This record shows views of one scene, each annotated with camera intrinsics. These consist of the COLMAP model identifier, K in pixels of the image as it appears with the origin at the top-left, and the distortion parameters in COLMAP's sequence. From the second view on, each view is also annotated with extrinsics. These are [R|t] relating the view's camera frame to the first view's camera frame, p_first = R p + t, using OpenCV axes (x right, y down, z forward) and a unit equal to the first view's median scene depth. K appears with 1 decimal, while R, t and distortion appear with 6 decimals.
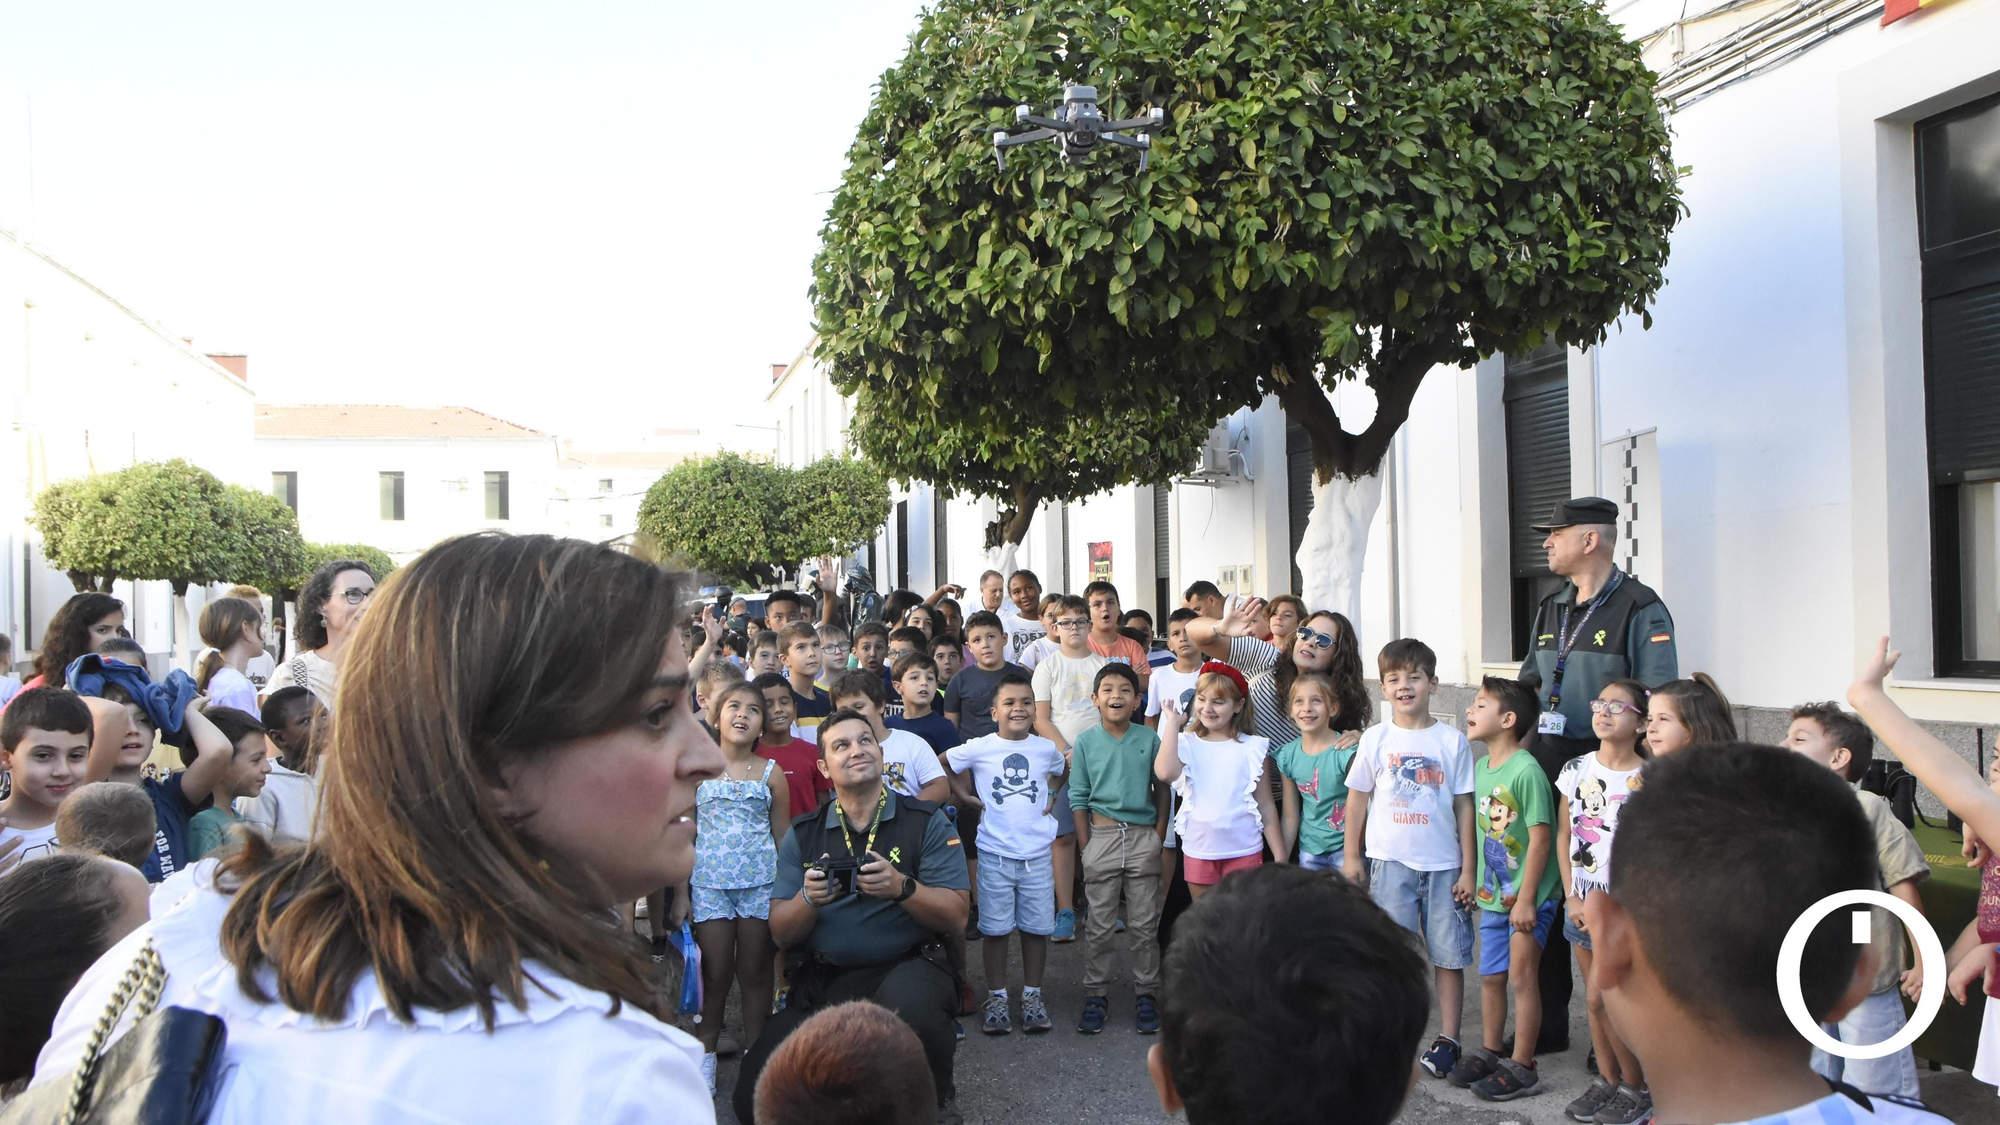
lens RADIAL K [[1733.6, 0, 987.4], [0, 1733.6, 569.0], [0, 0, 1]] dist [-0.150838, 0.209235]
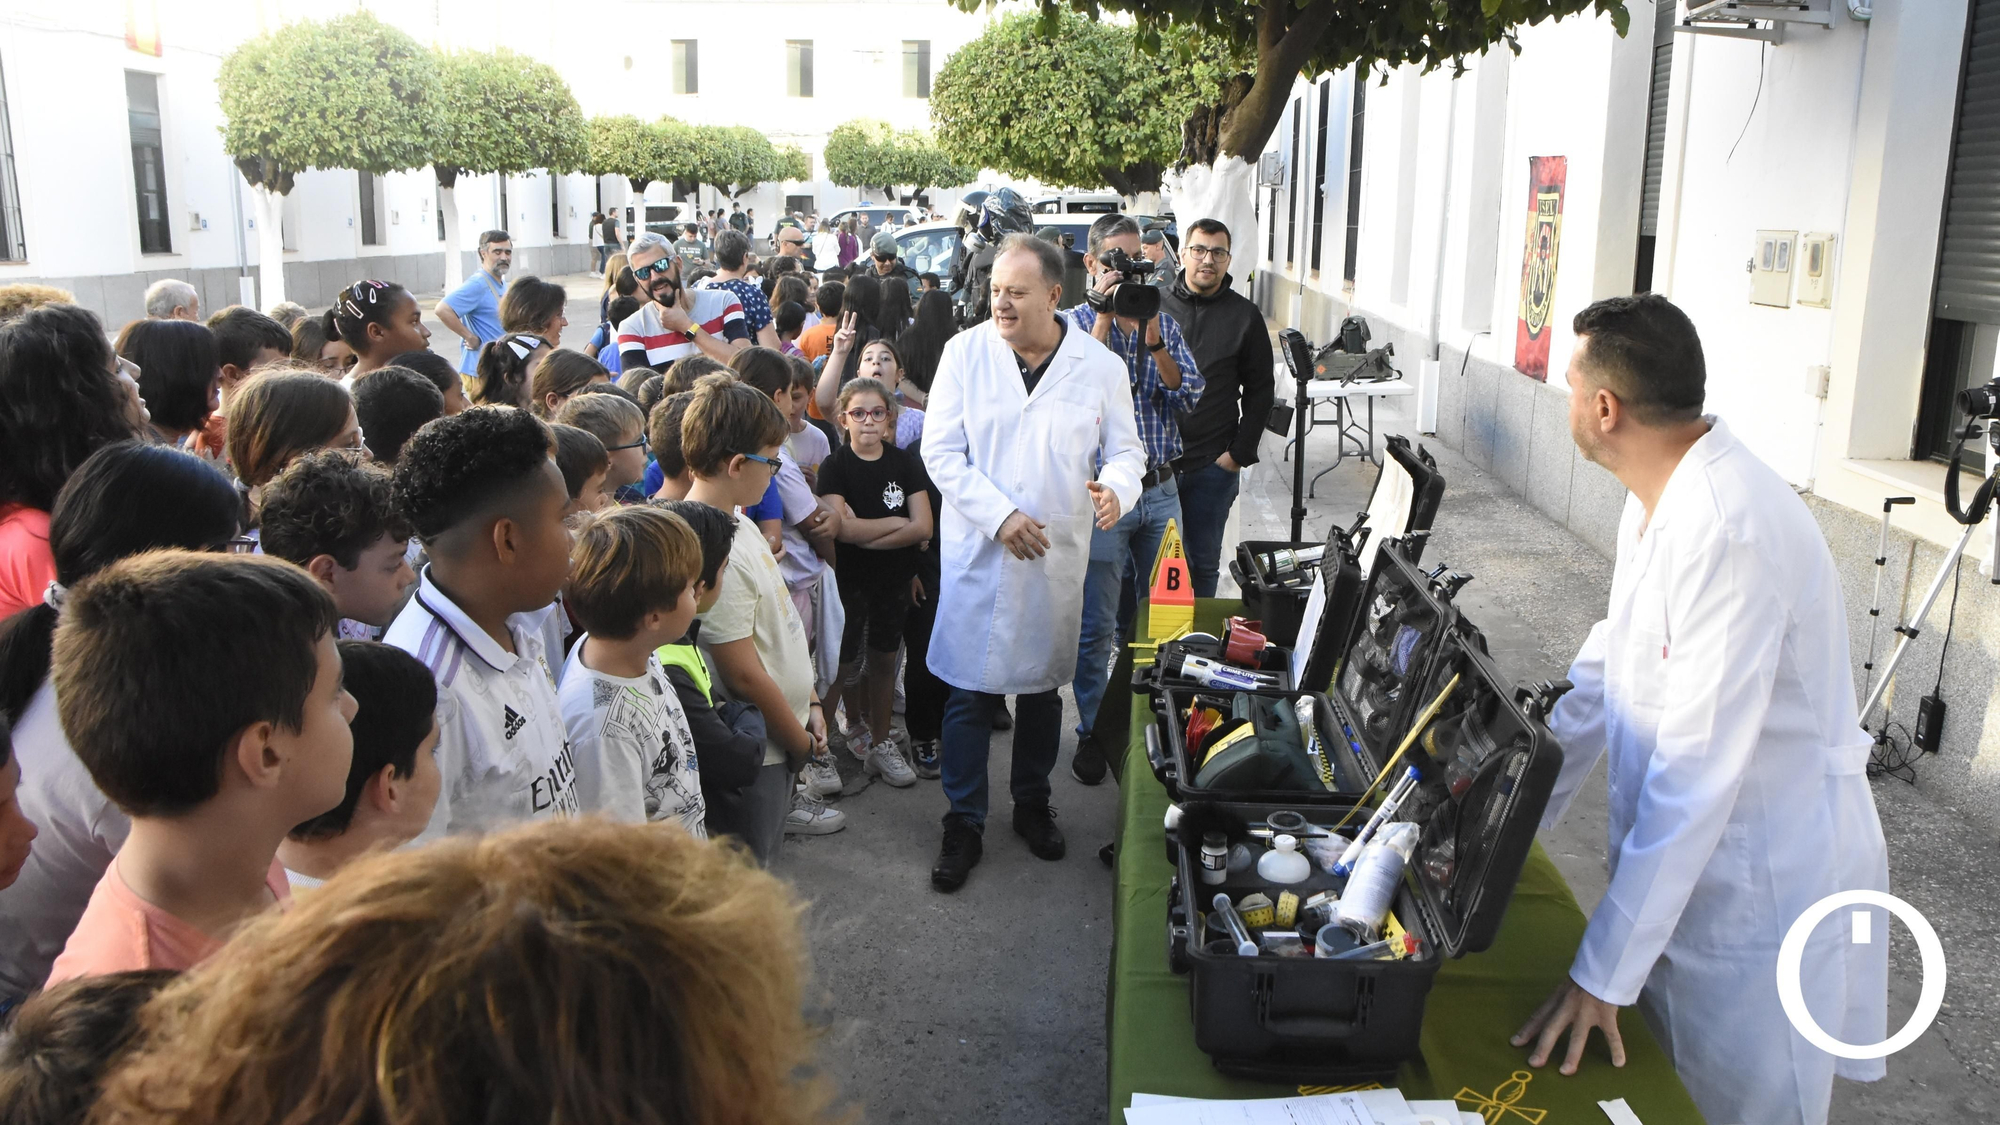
lens RADIAL K [[1733.6, 0, 987.4], [0, 1733.6, 569.0], [0, 0, 1]] dist [-0.150838, 0.209235]
pose [[0.947039, 0.099601, -0.305280, 0.089472], [-0.025672, 0.971122, 0.237197, -0.014086], [0.320090, -0.216798, 0.922248, 0.524712]]
